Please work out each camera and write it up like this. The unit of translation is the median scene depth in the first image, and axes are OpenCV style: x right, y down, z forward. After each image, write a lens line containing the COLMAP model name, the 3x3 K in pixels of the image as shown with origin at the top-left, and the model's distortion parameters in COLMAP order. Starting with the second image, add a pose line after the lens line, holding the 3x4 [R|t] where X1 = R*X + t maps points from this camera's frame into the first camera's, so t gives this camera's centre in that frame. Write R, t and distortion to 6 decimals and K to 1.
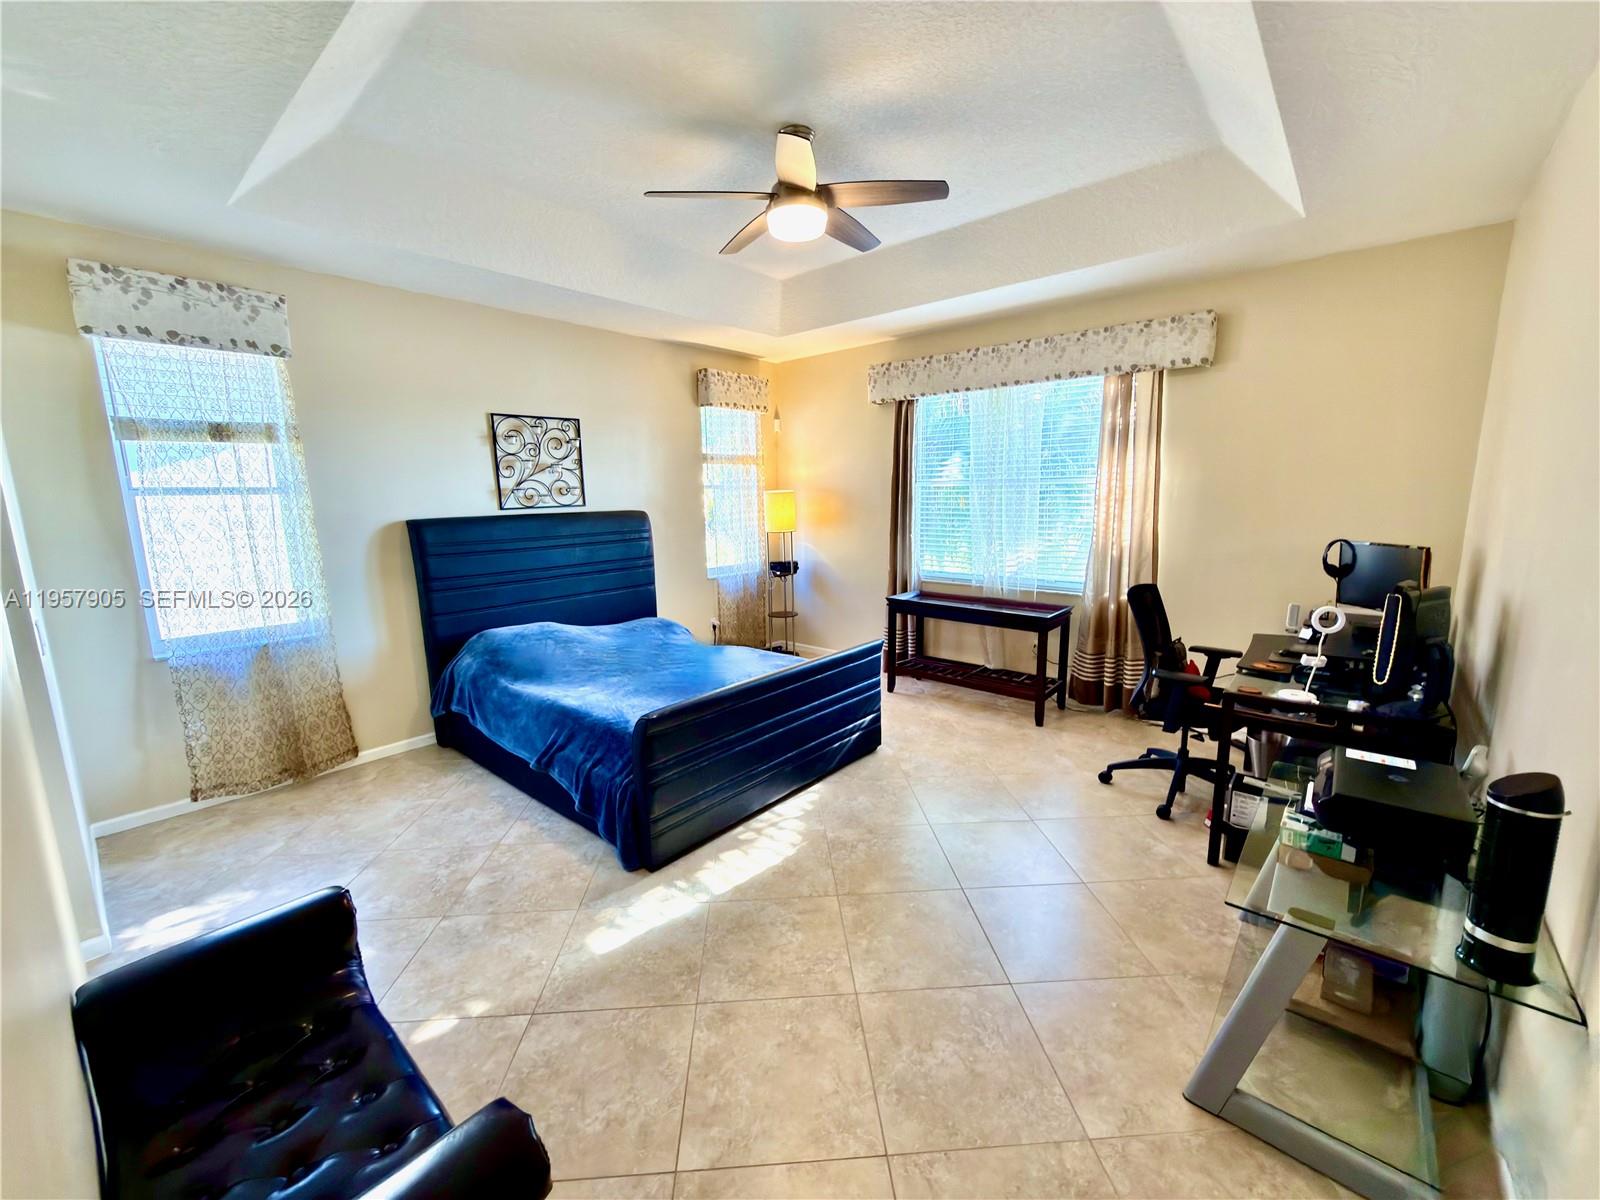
lens RADIAL K [[637.3, 0, 804.2], [0, 637.3, 599.6], [0, 0, 1]] dist [-0.000875, 0.000173]
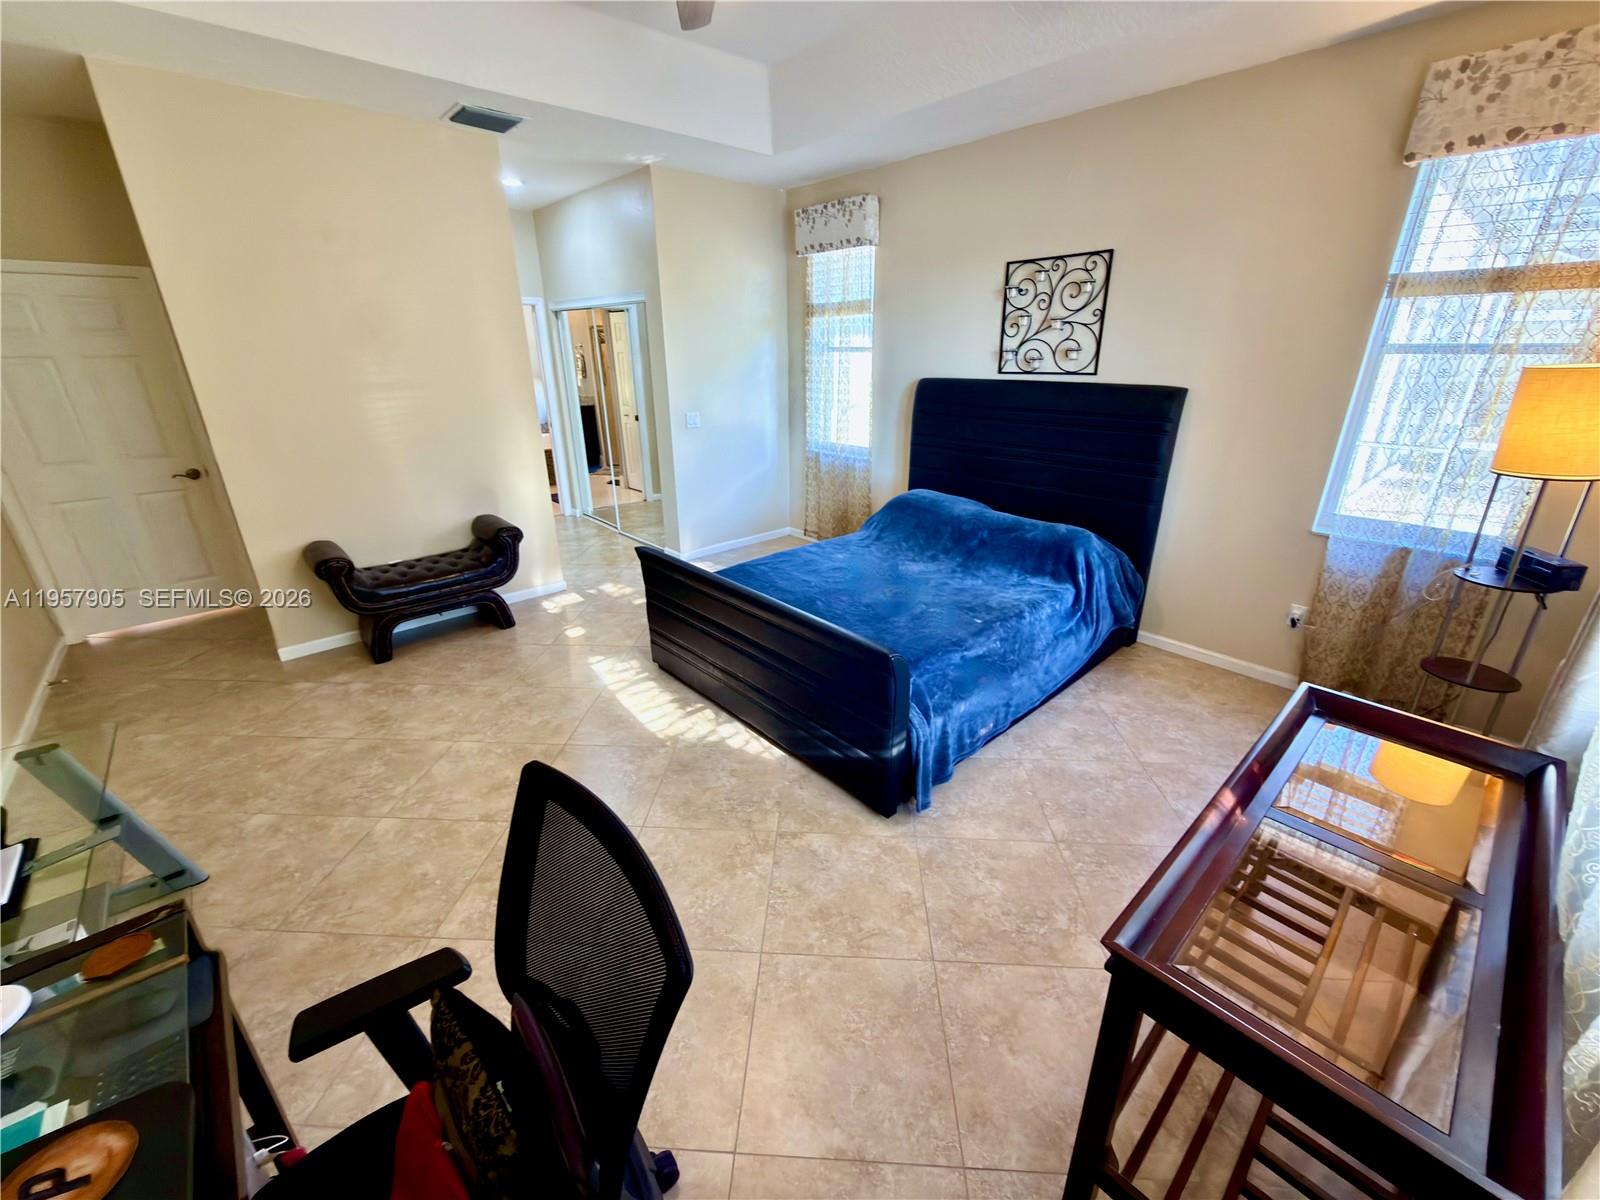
lens RADIAL K [[637.3, 0, 804.2], [0, 637.3, 599.6], [0, 0, 1]] dist [-0.000875, 0.000173]
pose [[-0.125544, 0.381433, -0.915832, 0.547822], [-0.159953, 0.903276, 0.398131, -0.167203], [0.979109, 0.196473, -0.052389, 0.830889]]
